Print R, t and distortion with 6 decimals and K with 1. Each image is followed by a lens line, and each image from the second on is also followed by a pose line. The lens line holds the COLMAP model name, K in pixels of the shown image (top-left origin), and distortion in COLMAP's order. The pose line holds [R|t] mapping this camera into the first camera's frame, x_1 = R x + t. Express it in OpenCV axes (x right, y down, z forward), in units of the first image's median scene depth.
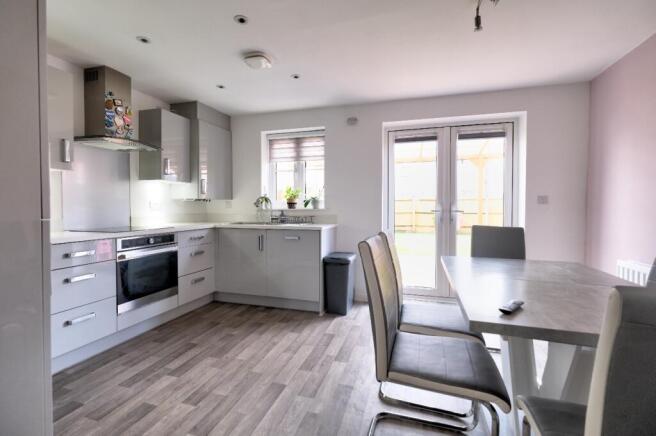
lens RADIAL K [[298.2, 0, 326.1], [0, 298.2, 212.2], [0, 0, 1]] dist [0.000696, 0.000120]
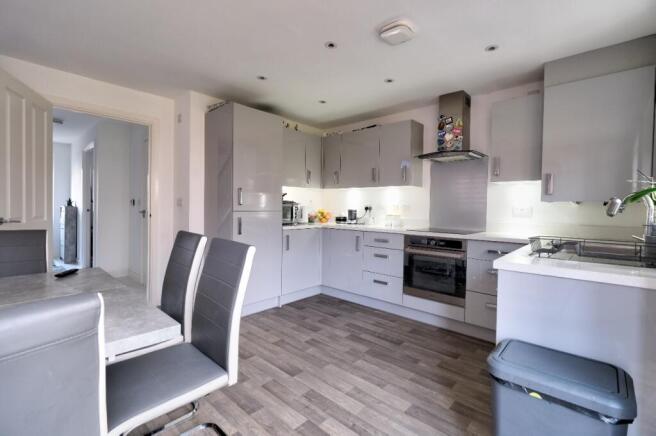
lens RADIAL K [[298.2, 0, 326.1], [0, 298.2, 212.2], [0, 0, 1]] dist [0.000696, 0.000120]
pose [[-0.440045, 0.003125, -0.897970, 0.625930], [-0.036206, 0.999119, 0.021219, -0.025170], [0.897246, 0.041849, -0.439544, 1.267308]]
